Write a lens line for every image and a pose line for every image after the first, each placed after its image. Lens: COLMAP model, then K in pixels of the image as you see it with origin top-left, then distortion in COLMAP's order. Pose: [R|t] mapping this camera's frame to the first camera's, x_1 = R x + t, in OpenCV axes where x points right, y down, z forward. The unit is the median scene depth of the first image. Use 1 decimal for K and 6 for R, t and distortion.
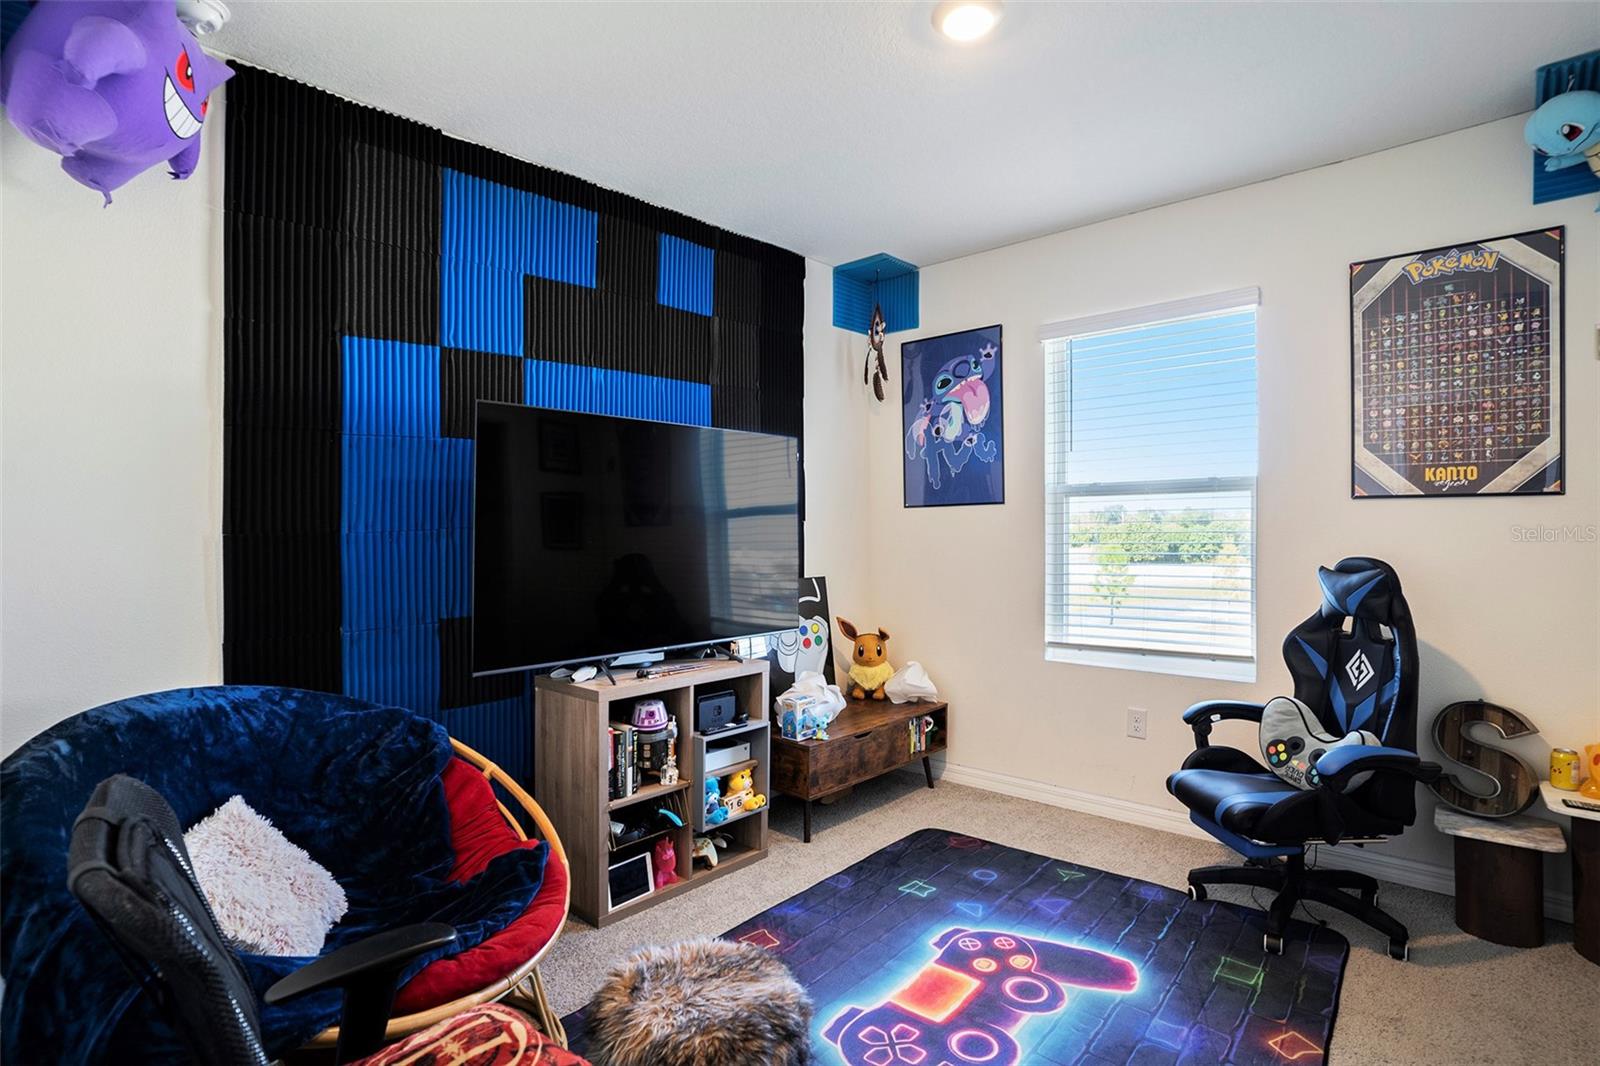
lens RADIAL K [[800.8, 0, 800.4], [0, 800.8, 527.5], [0, 0, 1]] dist [-0.053521, 0.000456]
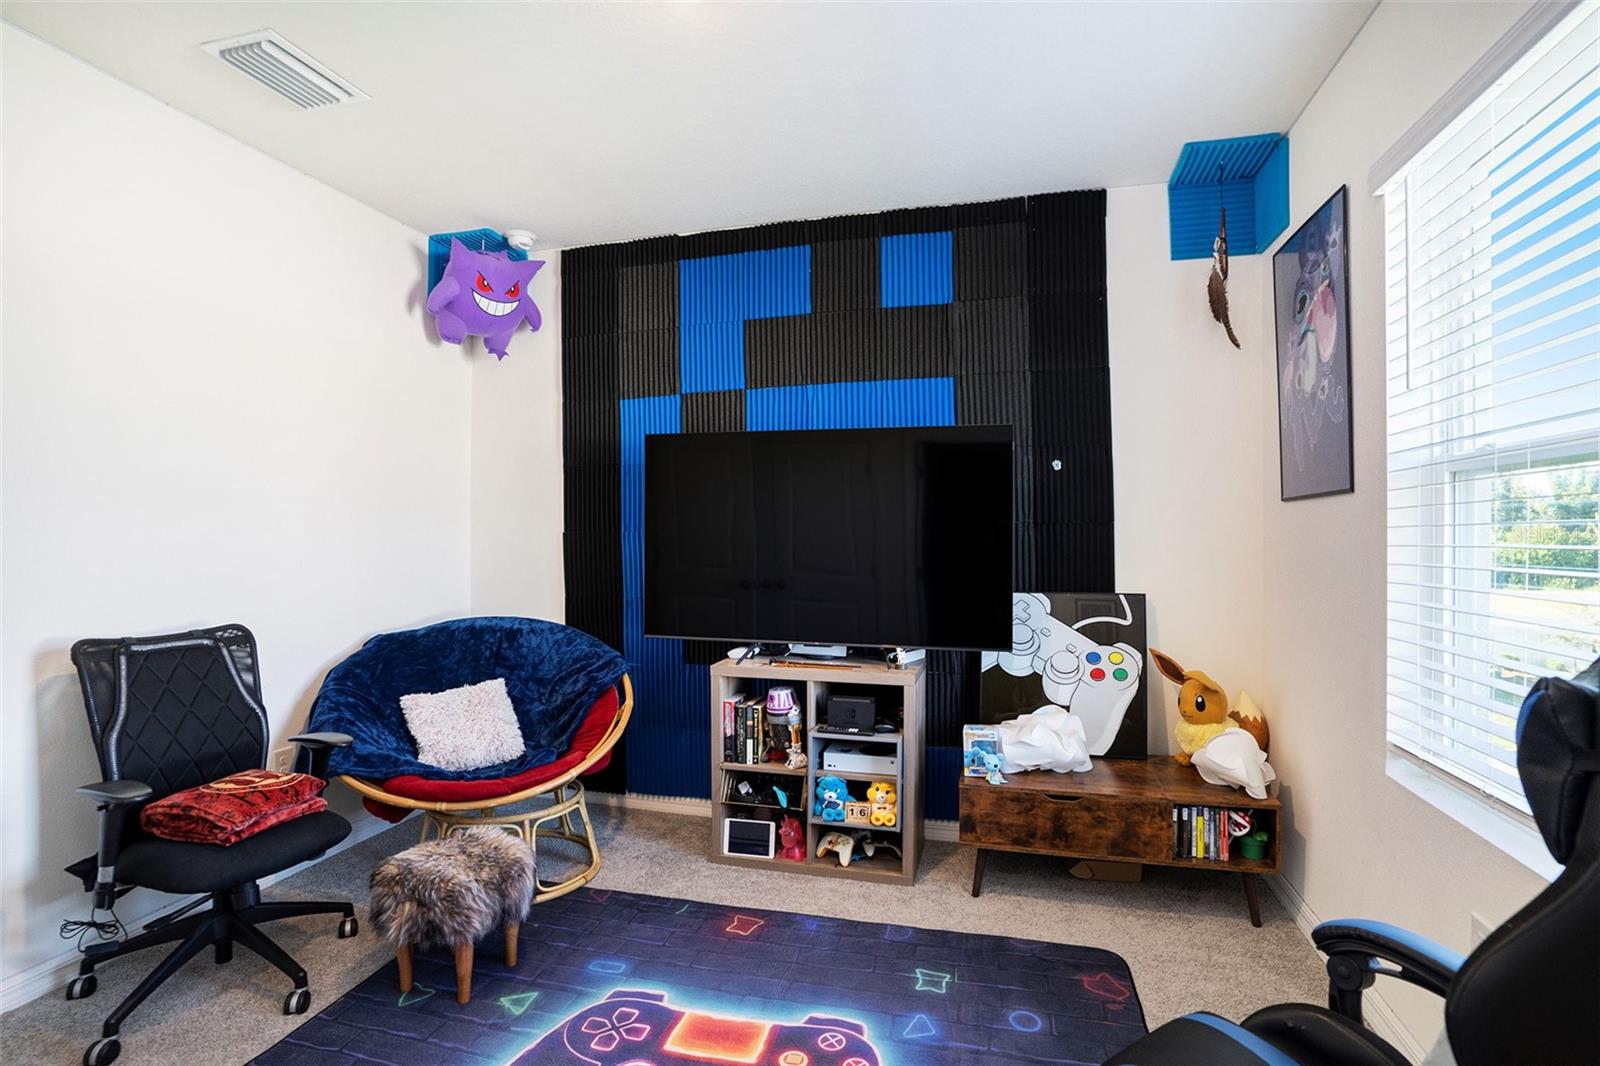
lens RADIAL K [[801.1, 0, 800.0], [0, 801.1, 533.0], [0, 0, 1]] dist [-0.047606, 0.000522]
pose [[0.450203, 0.013585, -0.892823, 0.747791], [-0.000433, 0.999887, 0.014995, -0.010620], [0.892926, -0.006364, 0.450158, 0.489603]]
